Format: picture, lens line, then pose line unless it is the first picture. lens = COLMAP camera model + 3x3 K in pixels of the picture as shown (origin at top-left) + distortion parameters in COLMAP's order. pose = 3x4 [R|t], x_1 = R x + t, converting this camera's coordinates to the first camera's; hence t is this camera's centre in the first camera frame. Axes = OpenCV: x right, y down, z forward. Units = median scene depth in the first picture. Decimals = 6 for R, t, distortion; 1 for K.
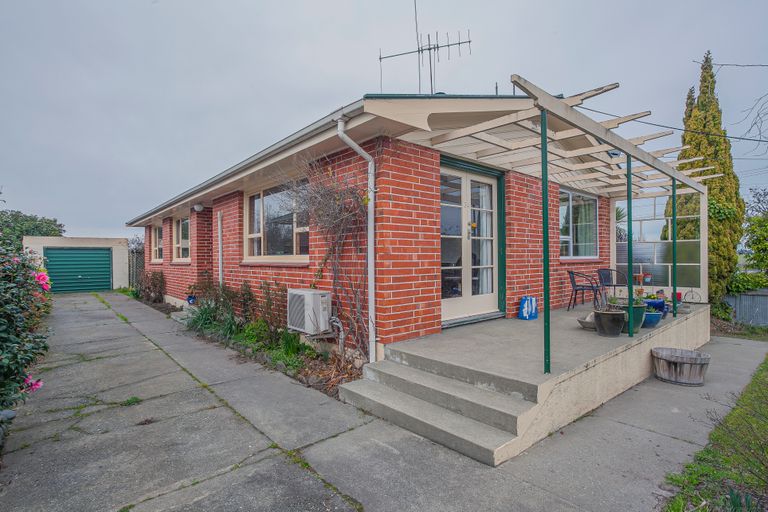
lens RADIAL K [[383.9, 0, 387.6], [0, 383.9, 257.1], [0, 0, 1]] dist [-0.017035, 0.002740]
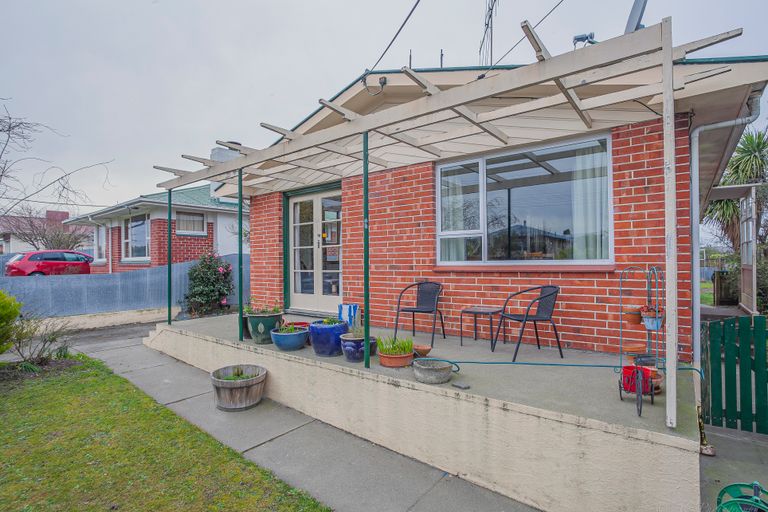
lens RADIAL K [[383.9, 0, 383.2], [0, 383.9, 259.4], [0, 0, 1]] dist [-0.017035, 0.002740]
pose [[0.177196, -0.009097, -0.984134, 1.420919], [0.004644, 0.999954, -0.008407, -0.000024], [0.984165, -0.003081, 0.177230, 0.967788]]
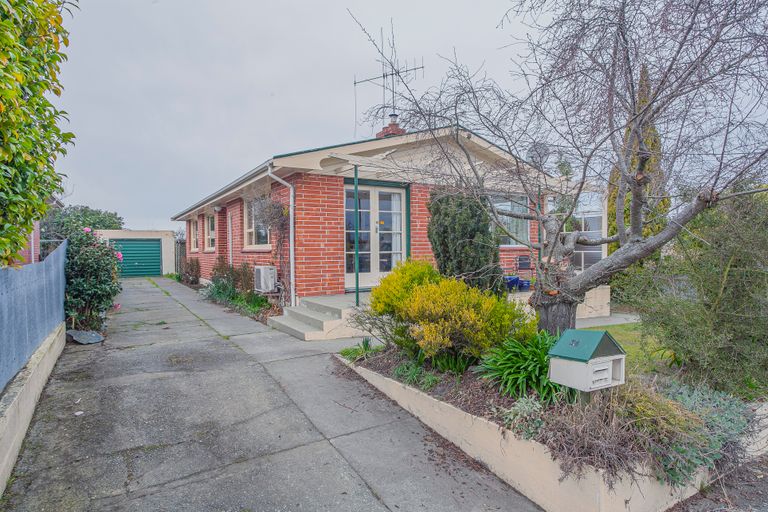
lens RADIAL K [[442.8, 0, 382.6], [0, 442.8, 254.1], [0, 0, 1]] dist [-0.003670, -0.001525]
pose [[0.985129, 0.001886, -0.171805, 0.511486], [0.000601, 0.999896, 0.014419, 0.008511], [0.171814, -0.014308, 0.985025, -0.629833]]
